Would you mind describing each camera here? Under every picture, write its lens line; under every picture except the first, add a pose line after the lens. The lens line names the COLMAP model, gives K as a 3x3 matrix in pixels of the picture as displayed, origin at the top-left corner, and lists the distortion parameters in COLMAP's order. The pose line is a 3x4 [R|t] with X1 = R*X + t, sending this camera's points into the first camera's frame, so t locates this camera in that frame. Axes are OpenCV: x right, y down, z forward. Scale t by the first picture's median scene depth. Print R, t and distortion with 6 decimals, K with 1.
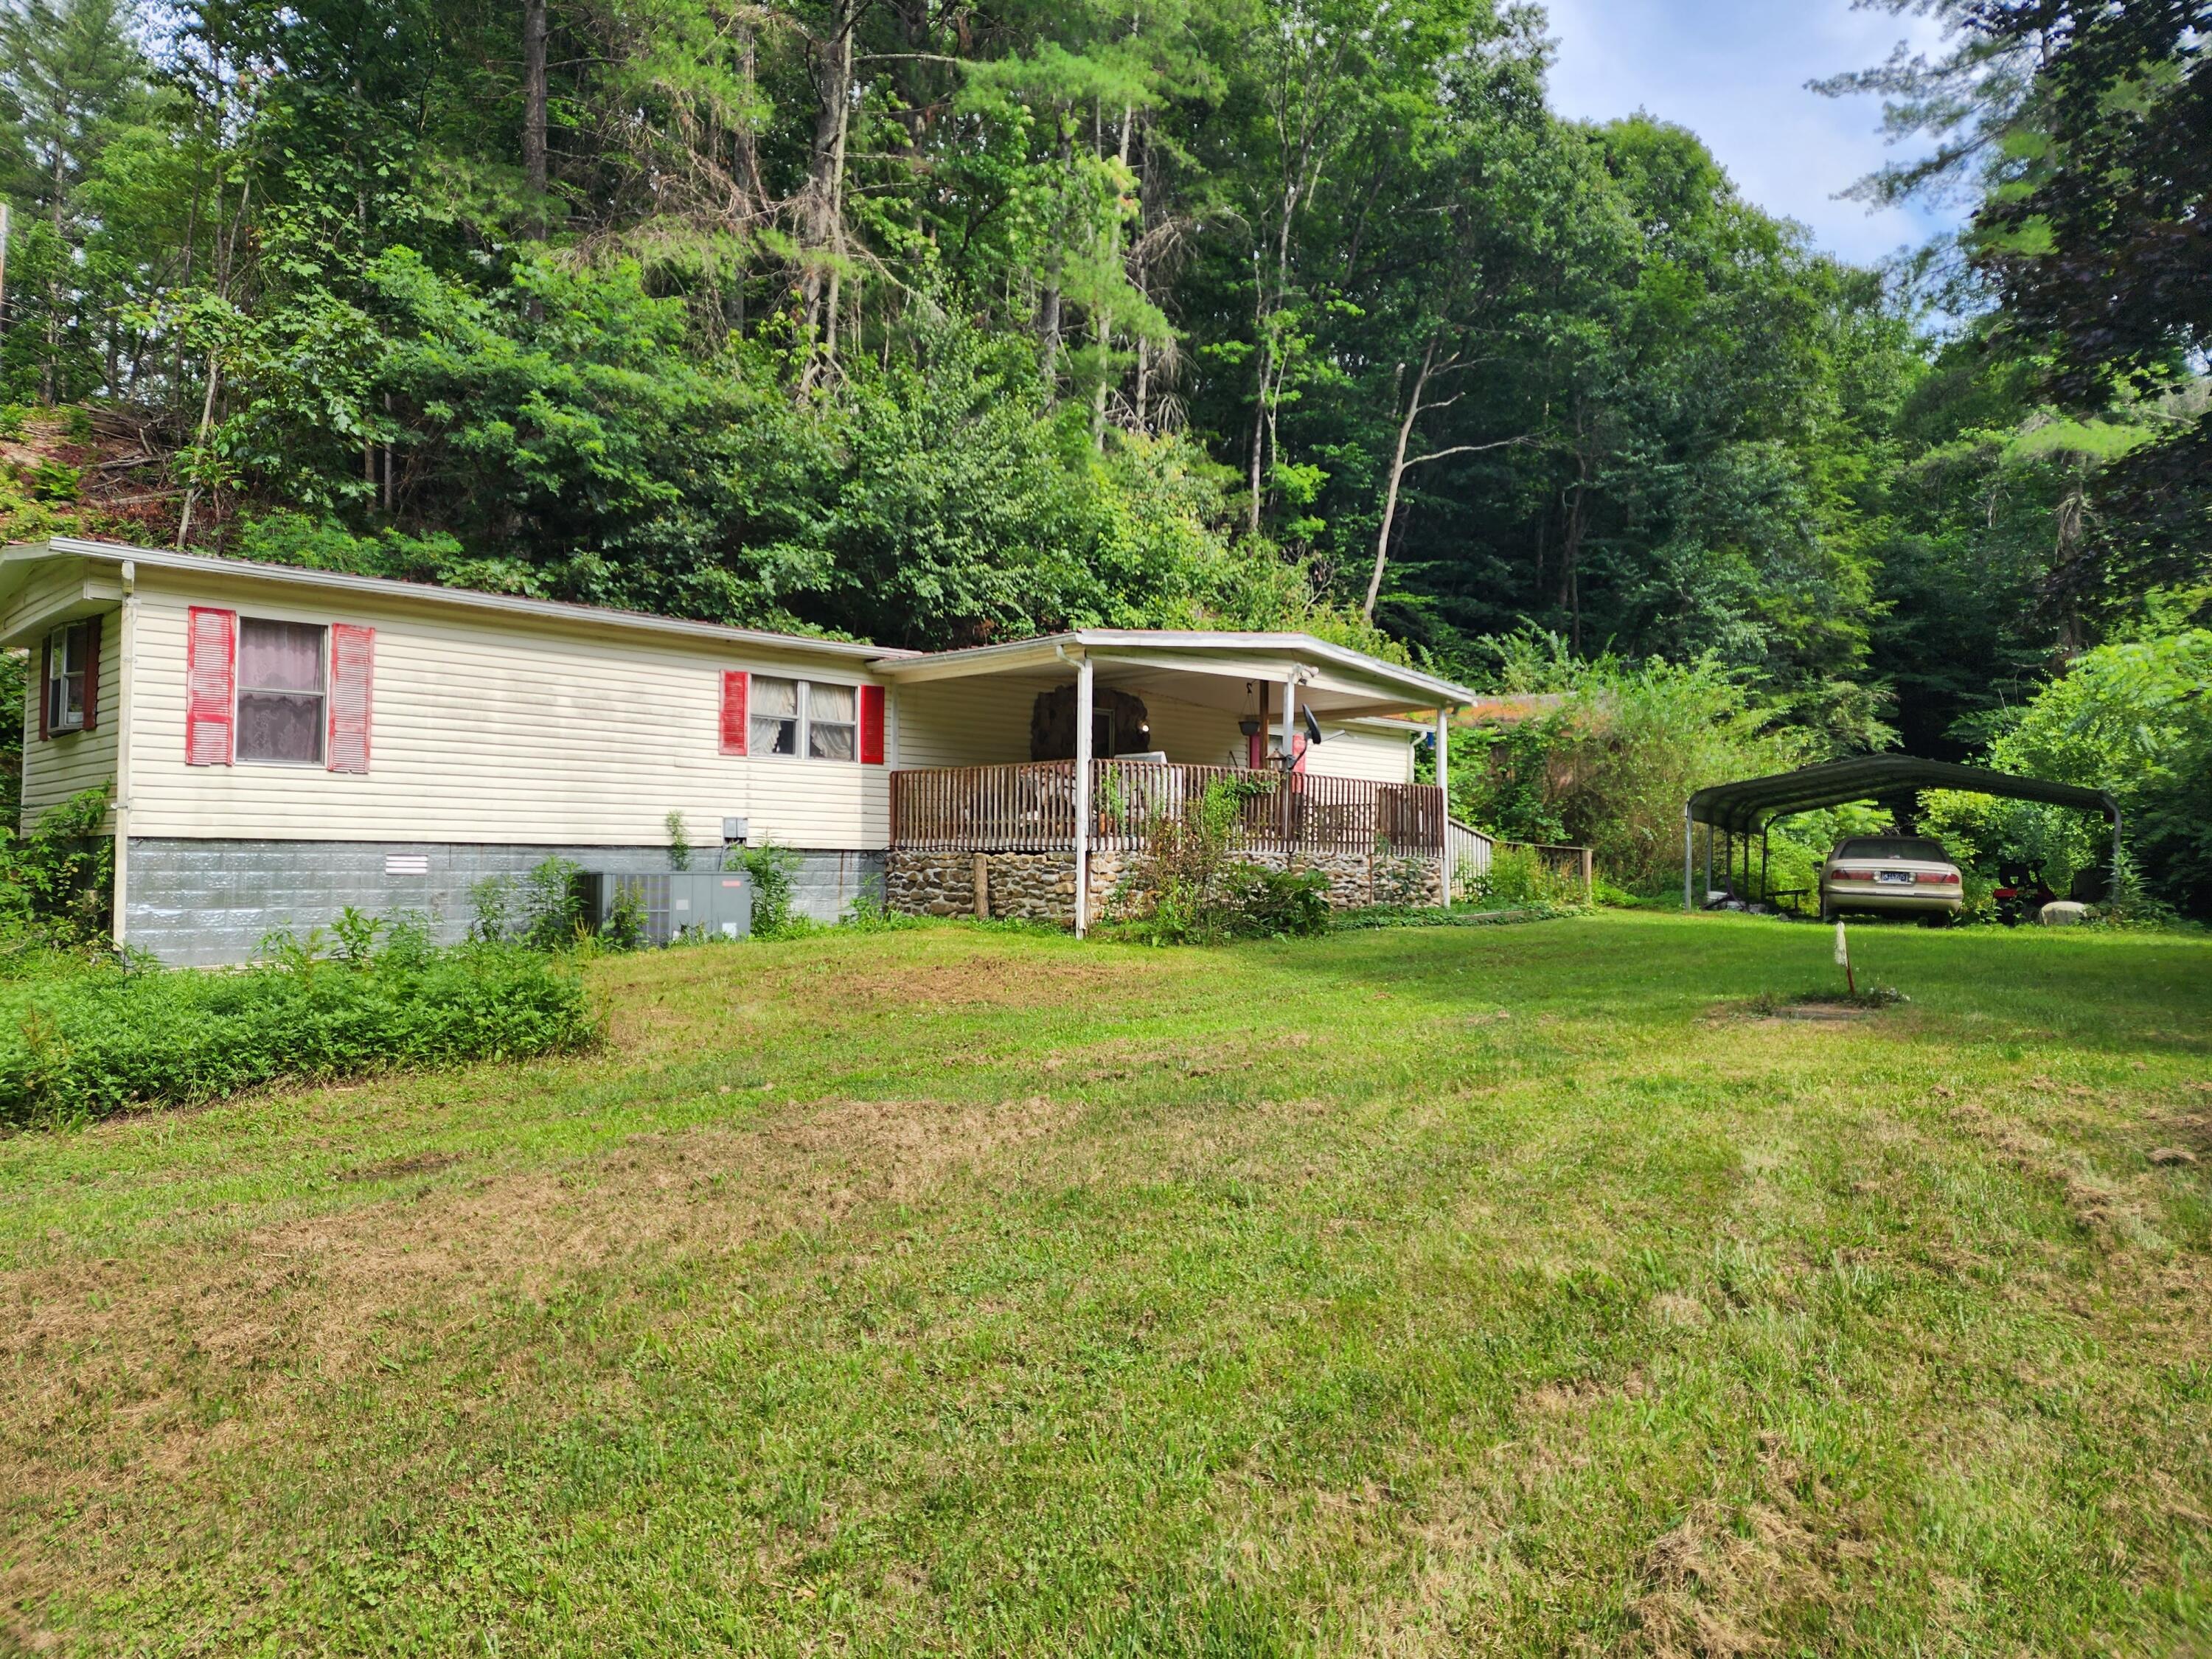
lens RADIAL K [[1489.5, 0, 1069.9], [0, 1489.5, 831.9], [0, 0, 1]] dist [0.103742, -0.085261]
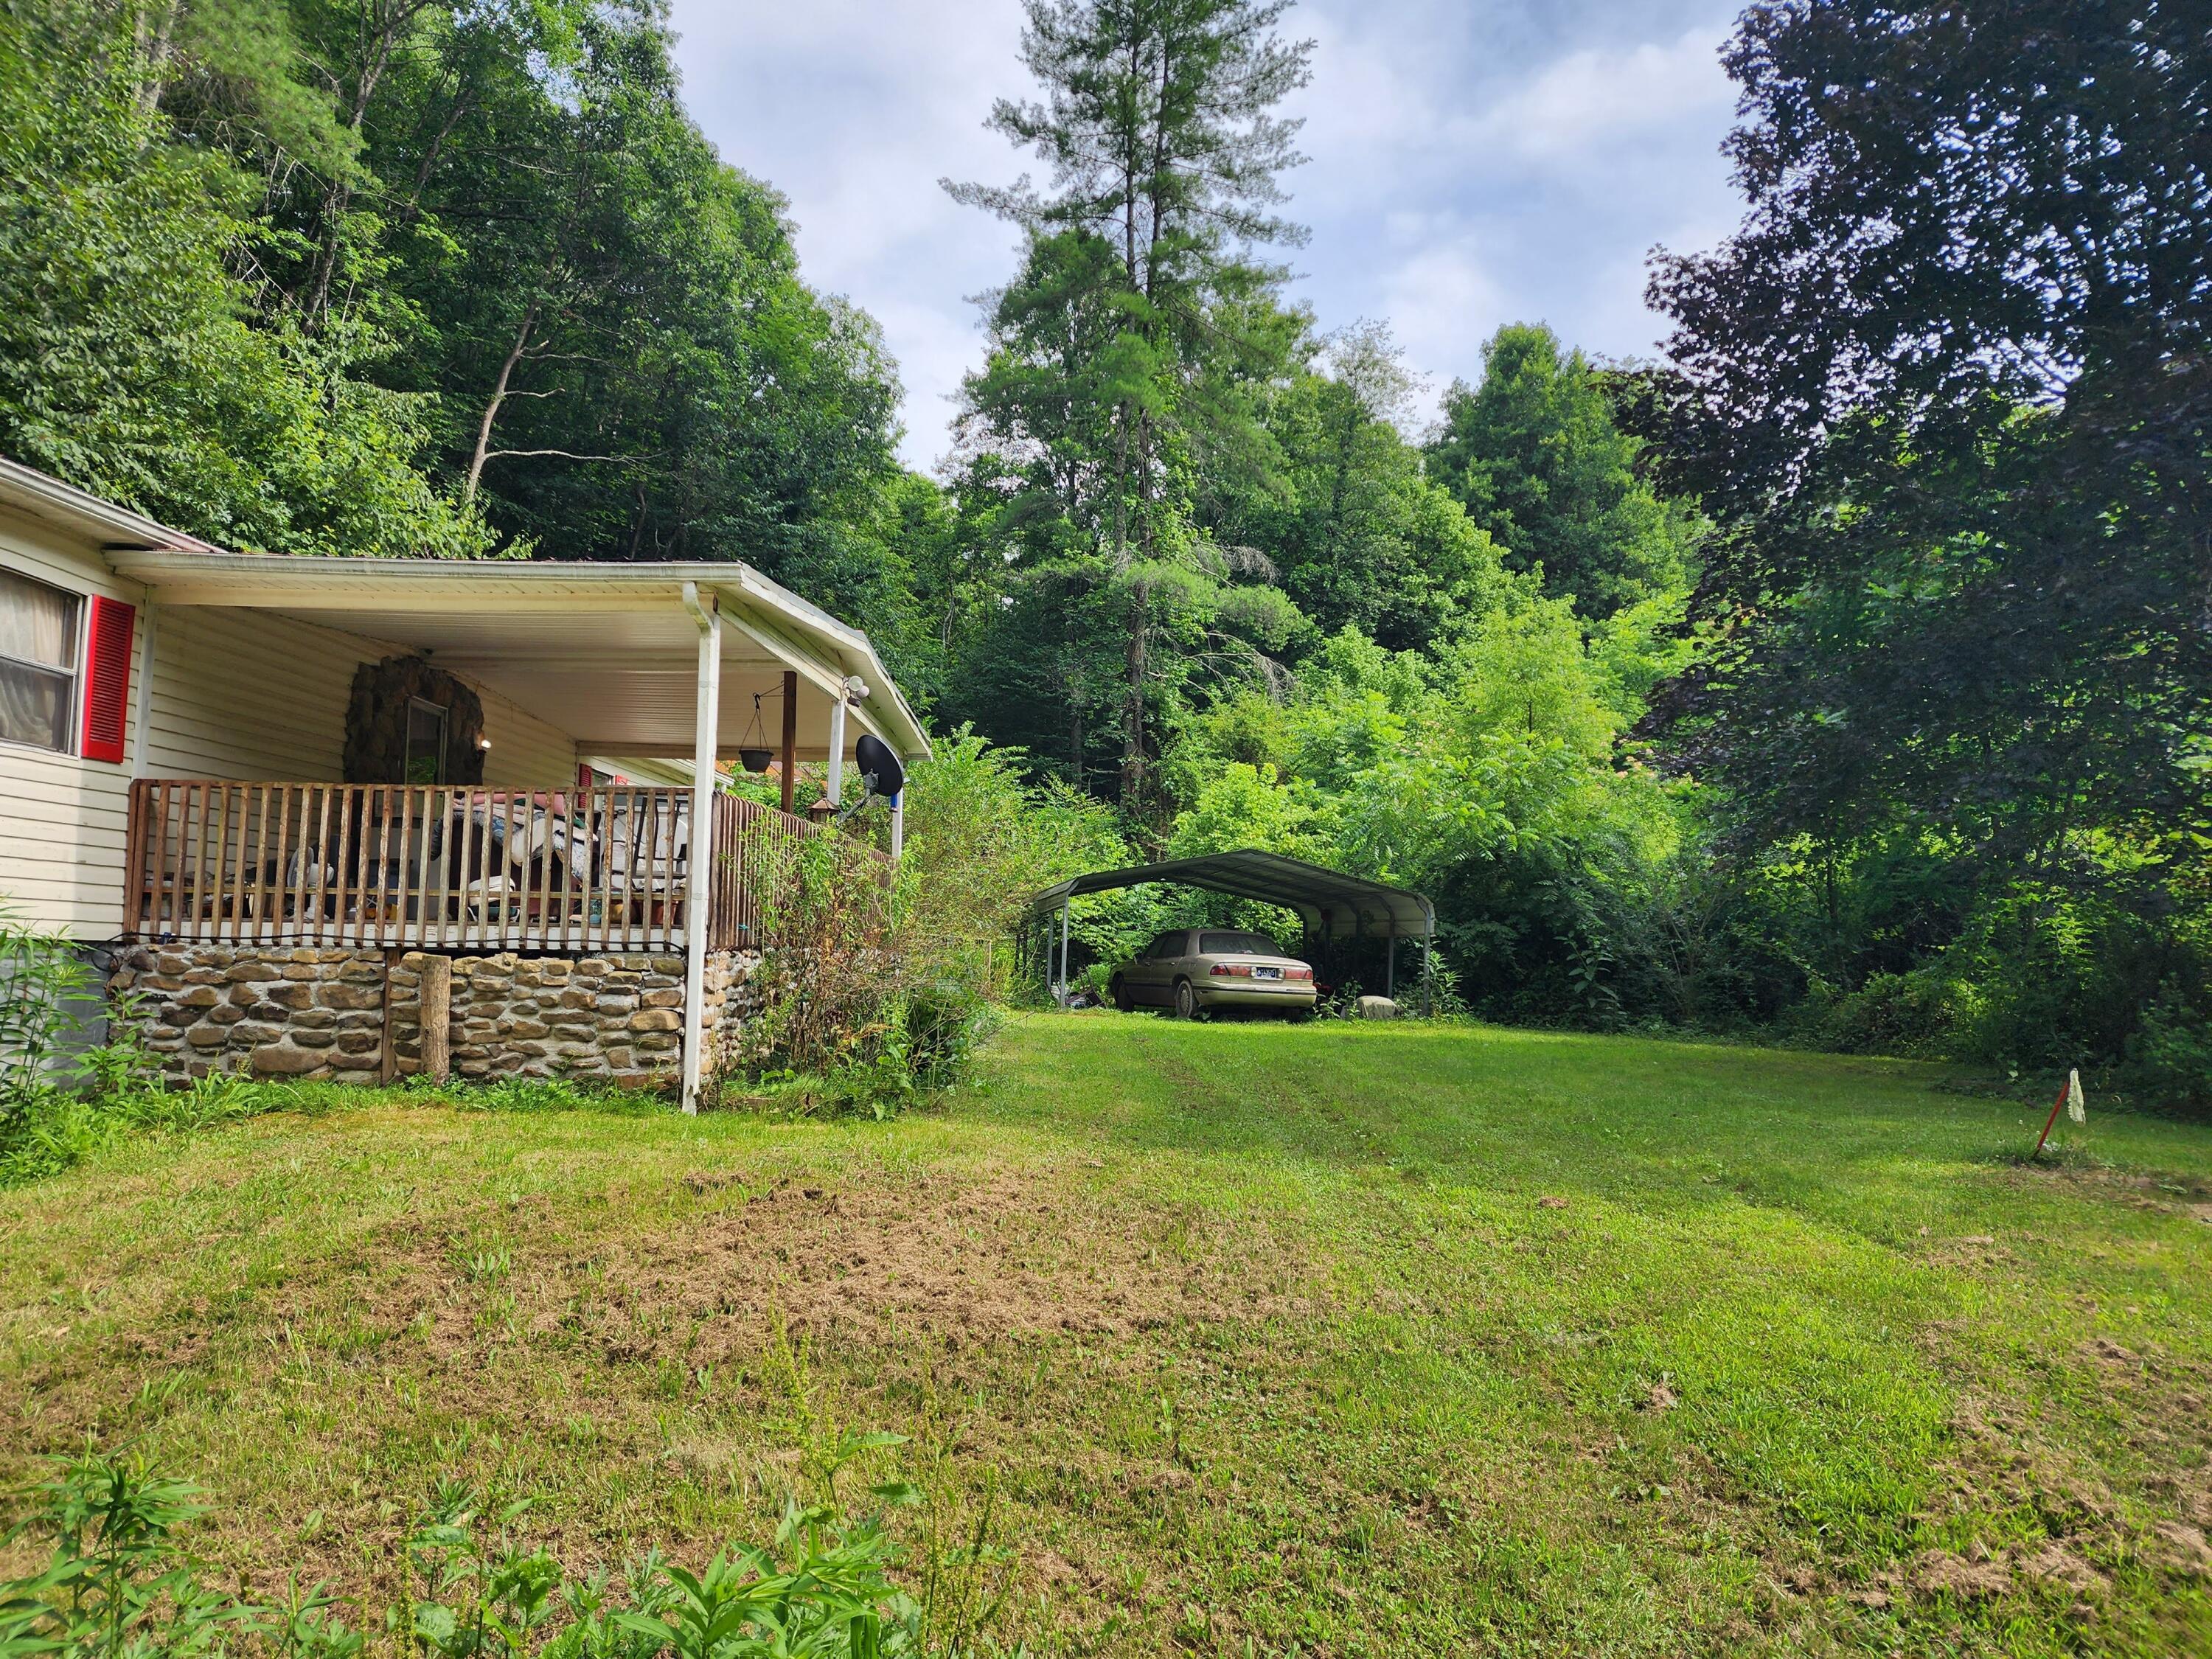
lens RADIAL K [[1489.5, 0, 1069.9], [0, 1489.5, 831.9], [0, 0, 1]] dist [0.103742, -0.085261]
pose [[0.721377, 0.059367, 0.689993, -0.246825], [-0.028757, 0.998027, -0.055805, -0.004555], [-0.691945, 0.020414, 0.721662, 0.434612]]
